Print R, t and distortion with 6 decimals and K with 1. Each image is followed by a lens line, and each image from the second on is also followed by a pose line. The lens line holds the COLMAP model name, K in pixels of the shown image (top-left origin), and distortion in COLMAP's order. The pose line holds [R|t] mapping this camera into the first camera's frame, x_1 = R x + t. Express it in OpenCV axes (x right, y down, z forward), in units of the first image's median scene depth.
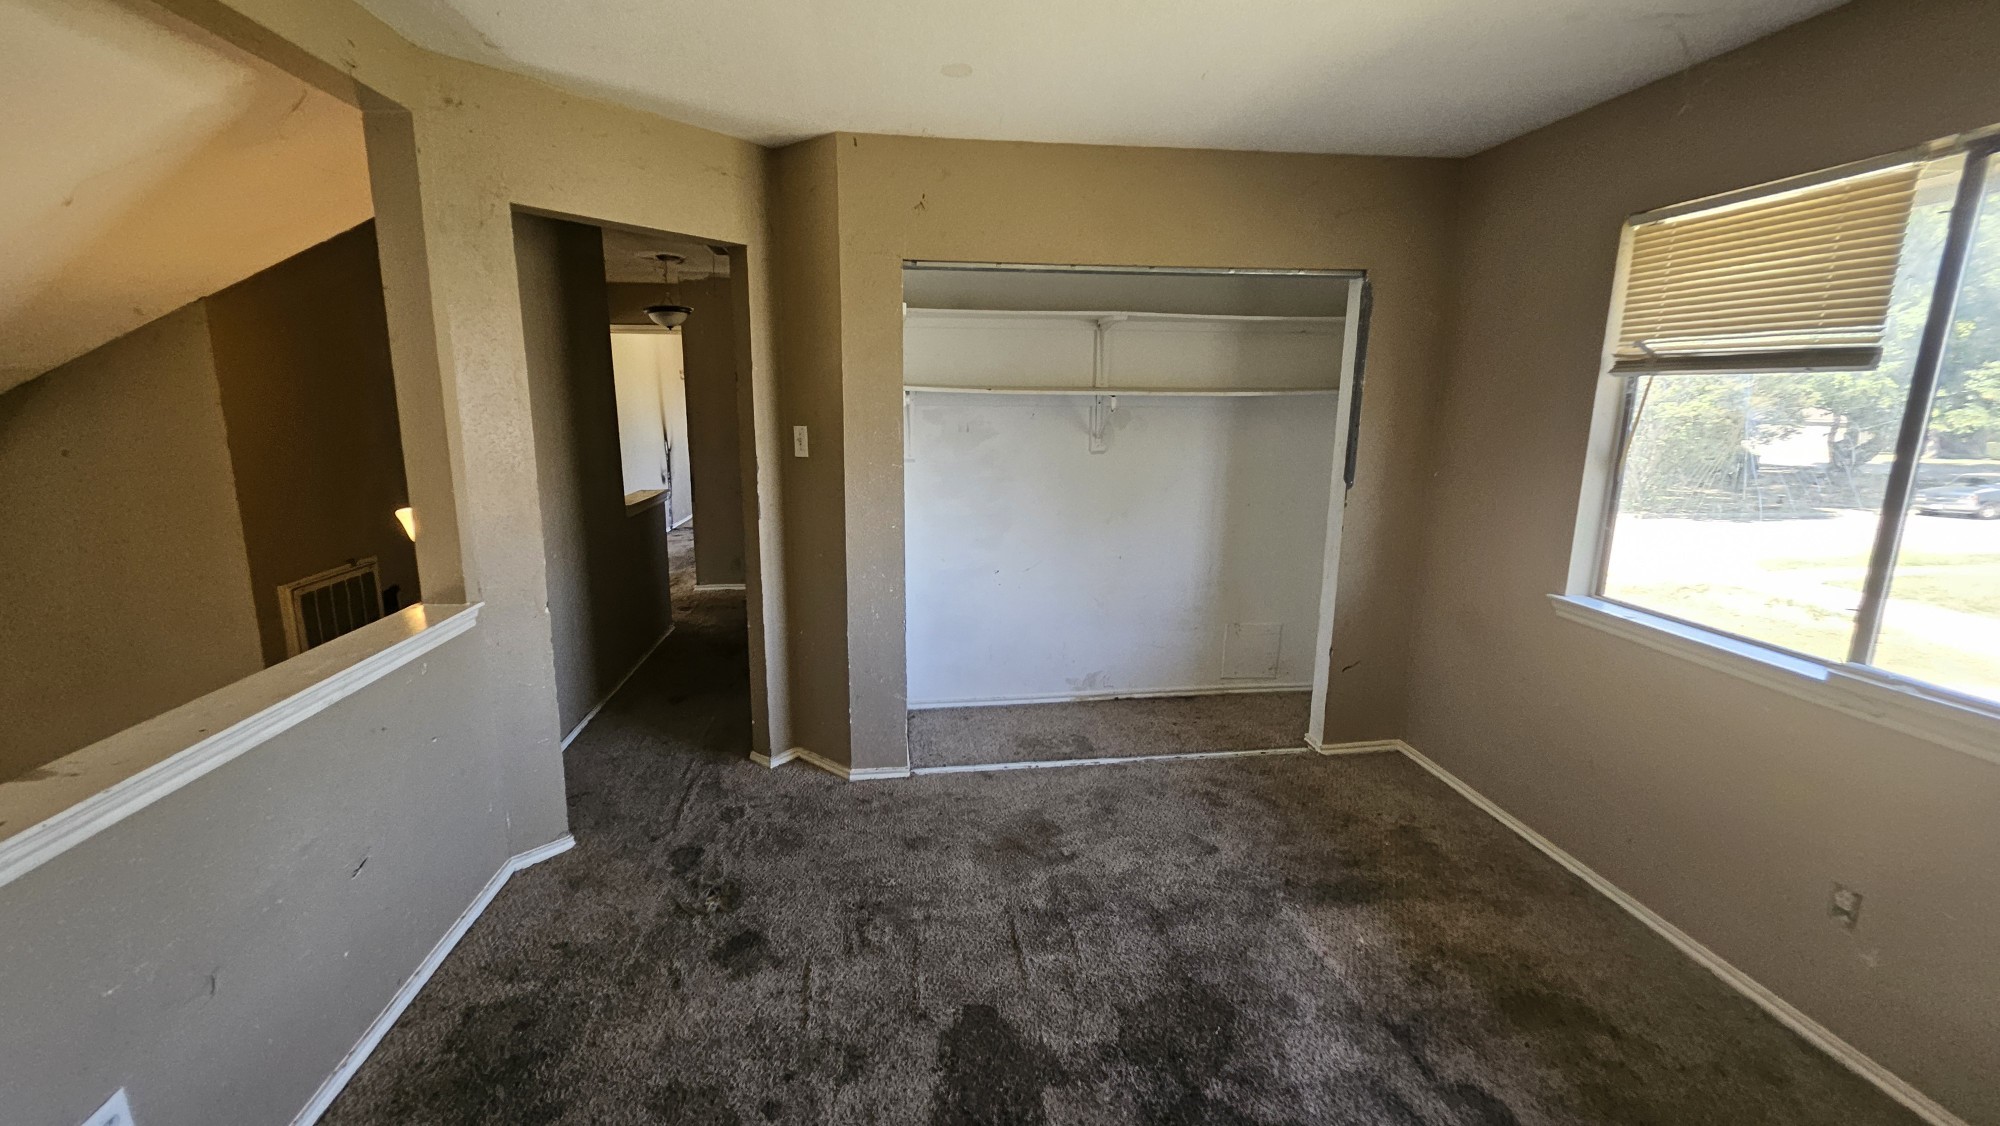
lens RADIAL K [[809.9, 0, 993.2], [0, 809.9, 555.7], [0, 0, 1]] dist [0.004685, 0.000255]
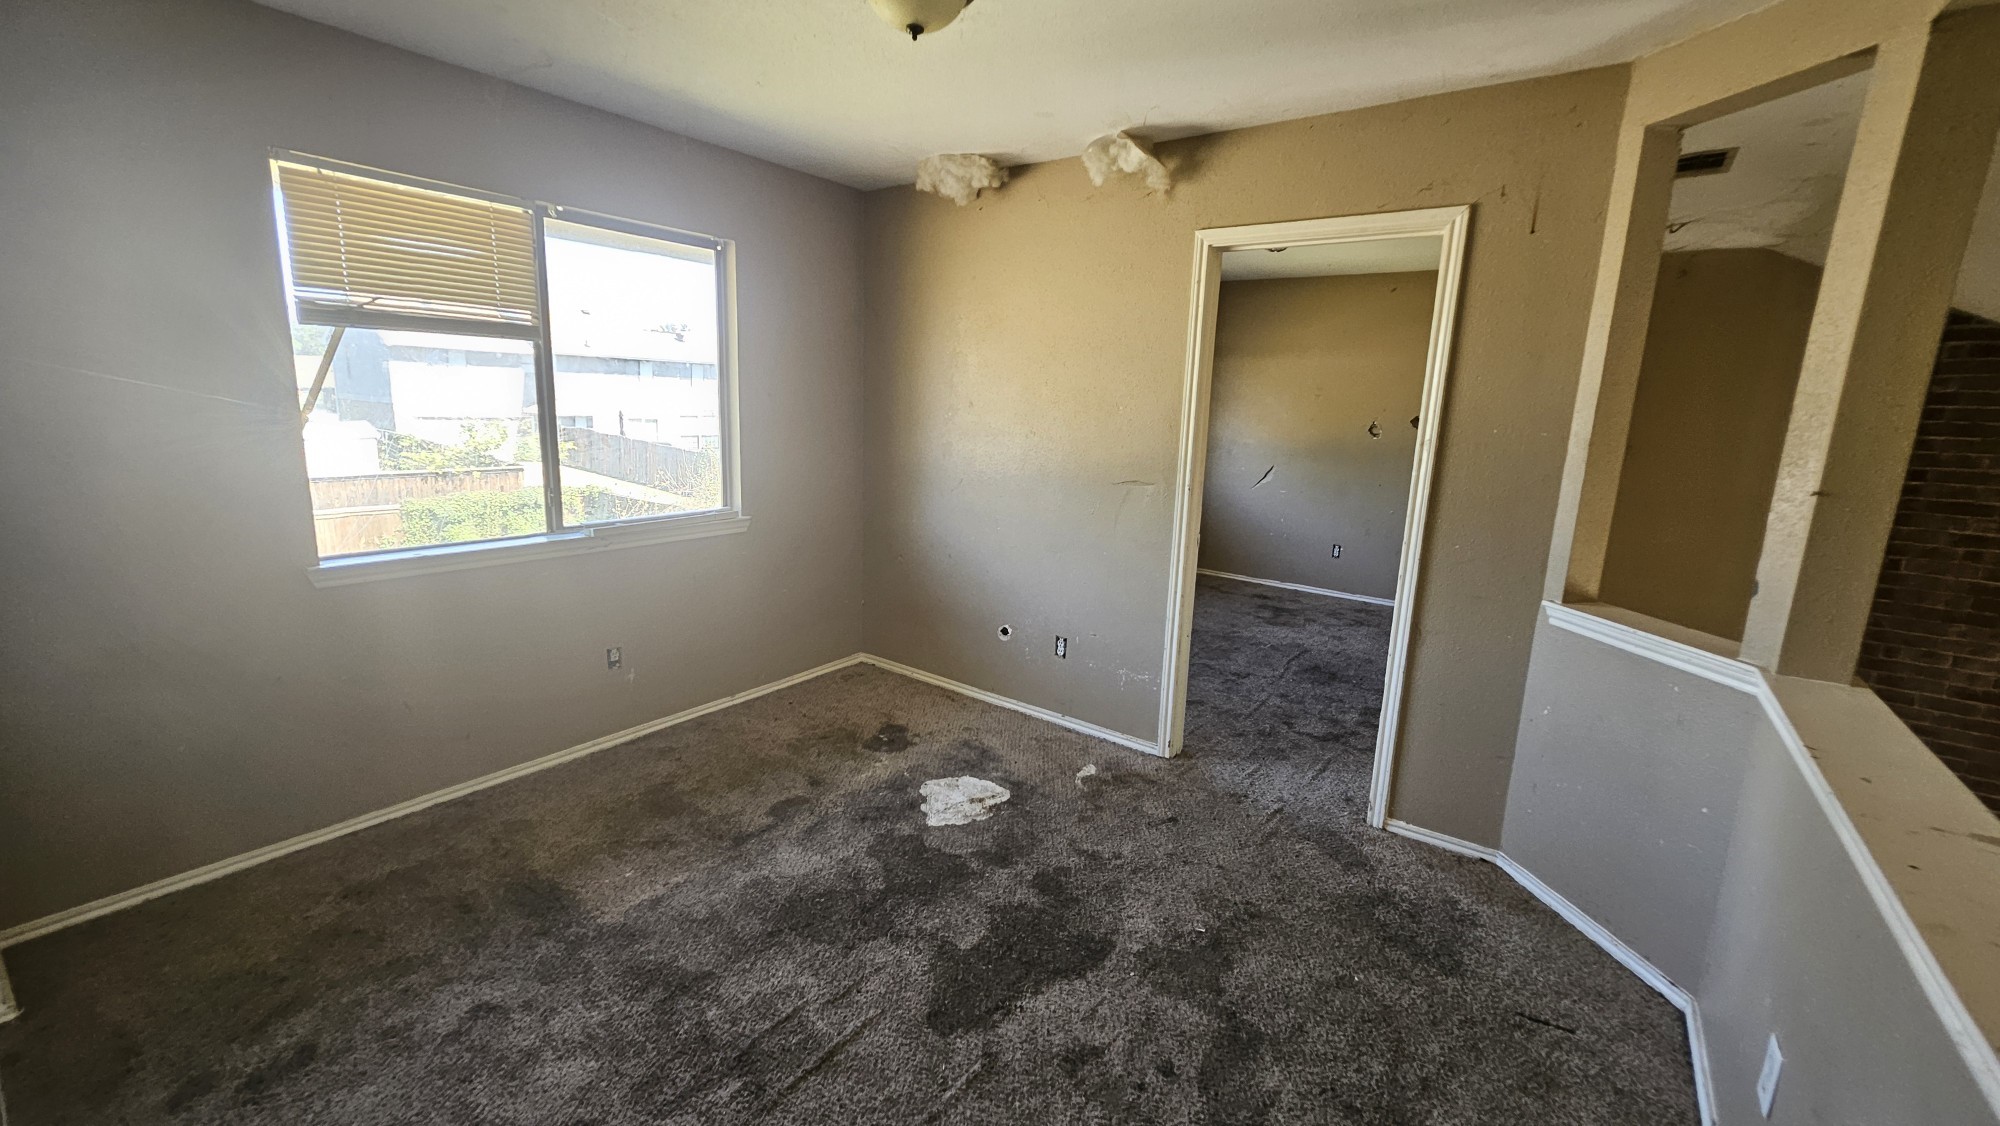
lens RADIAL K [[809.9, 0, 993.1], [0, 809.9, 558.6], [0, 0, 1]] dist [0.004685, 0.000255]
pose [[-0.723507, -0.171272, 0.668733, -0.554915], [0.095542, 0.934565, 0.342724, -0.240529], [-0.683673, 0.311856, -0.659801, 1.307240]]
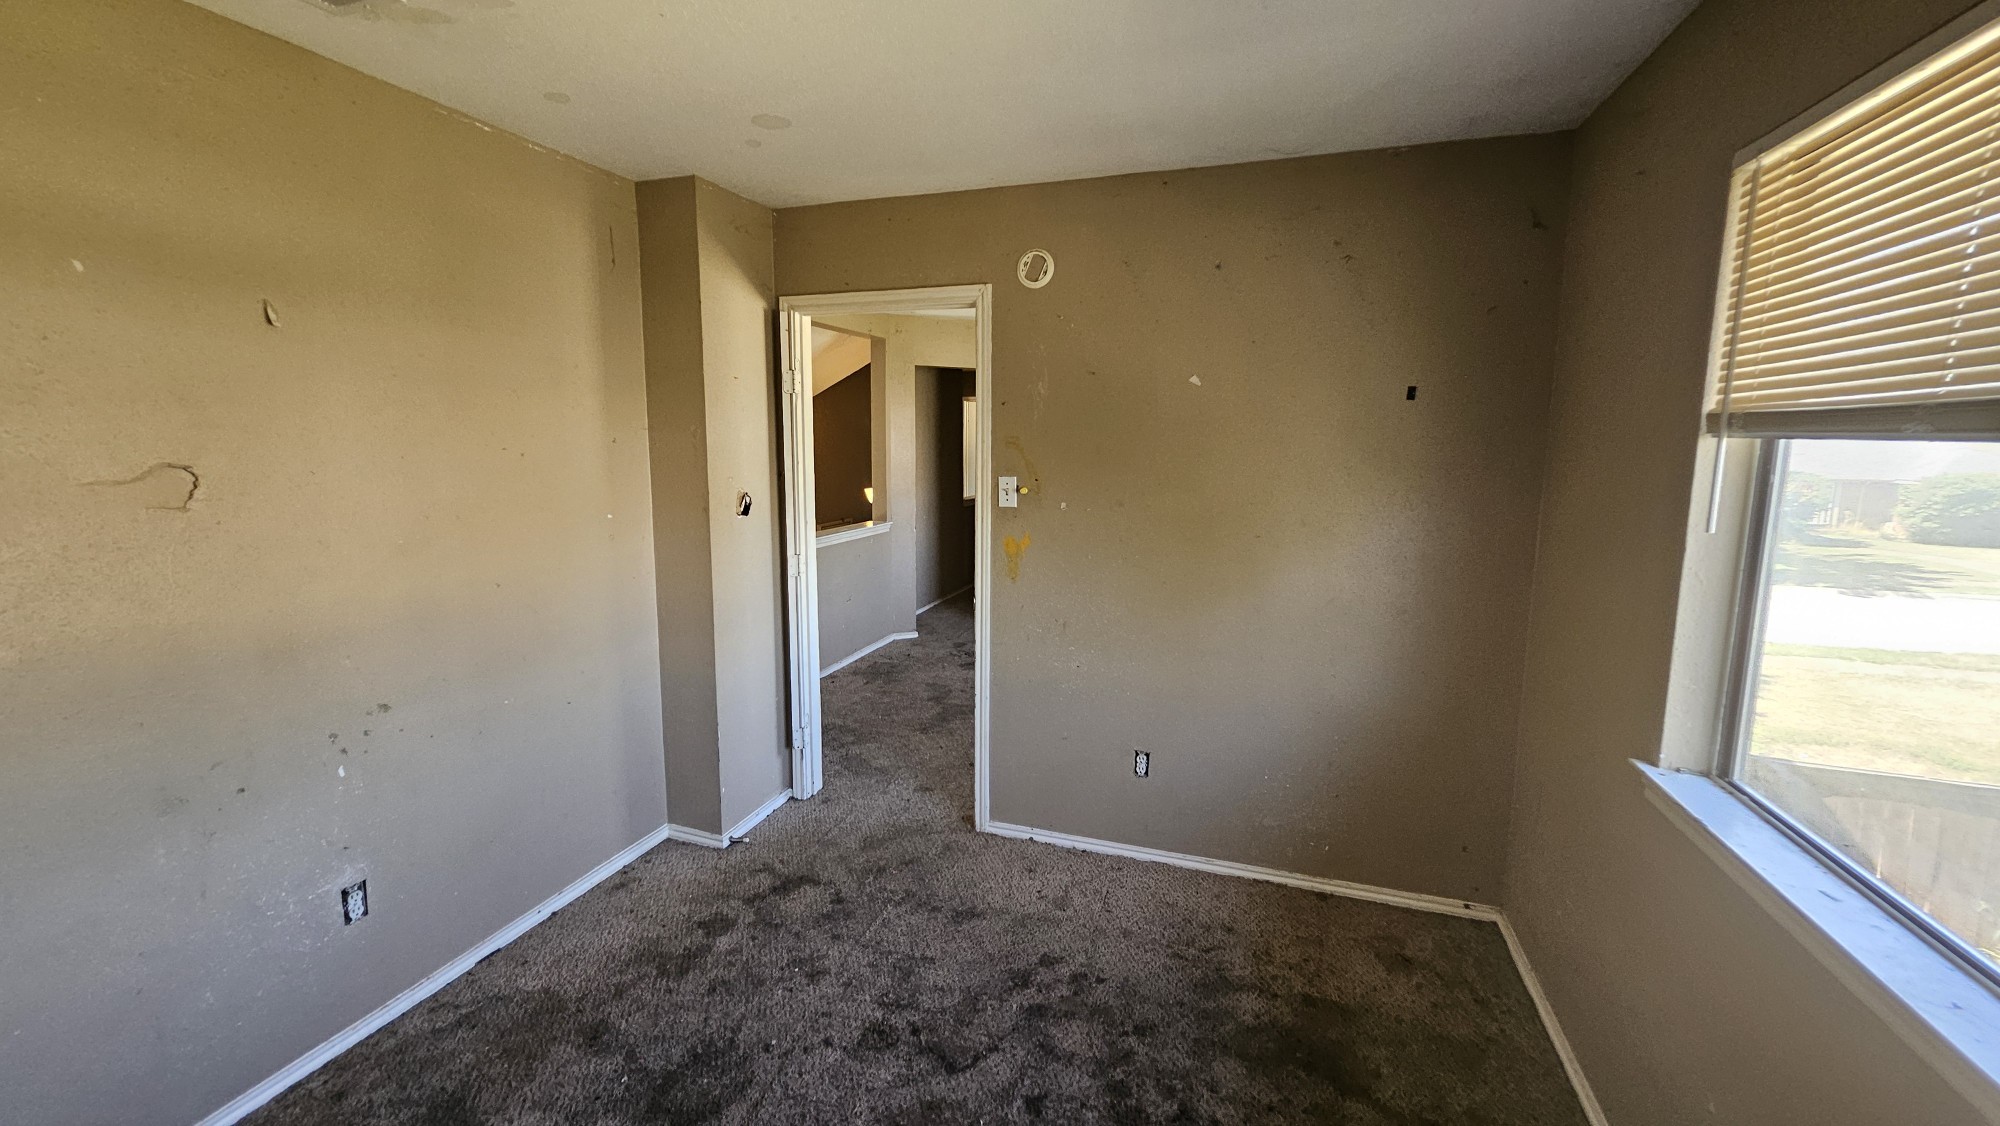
lens RADIAL K [[809.9, 0, 1000.6], [0, 809.9, 556.1], [0, 0, 1]] dist [0.004685, 0.000255]
pose [[0.903245, 0.058773, -0.425082, 0.832505], [-0.080881, 0.996139, -0.034133, 0.245949], [0.421434, 0.065212, 0.904511, -1.250810]]
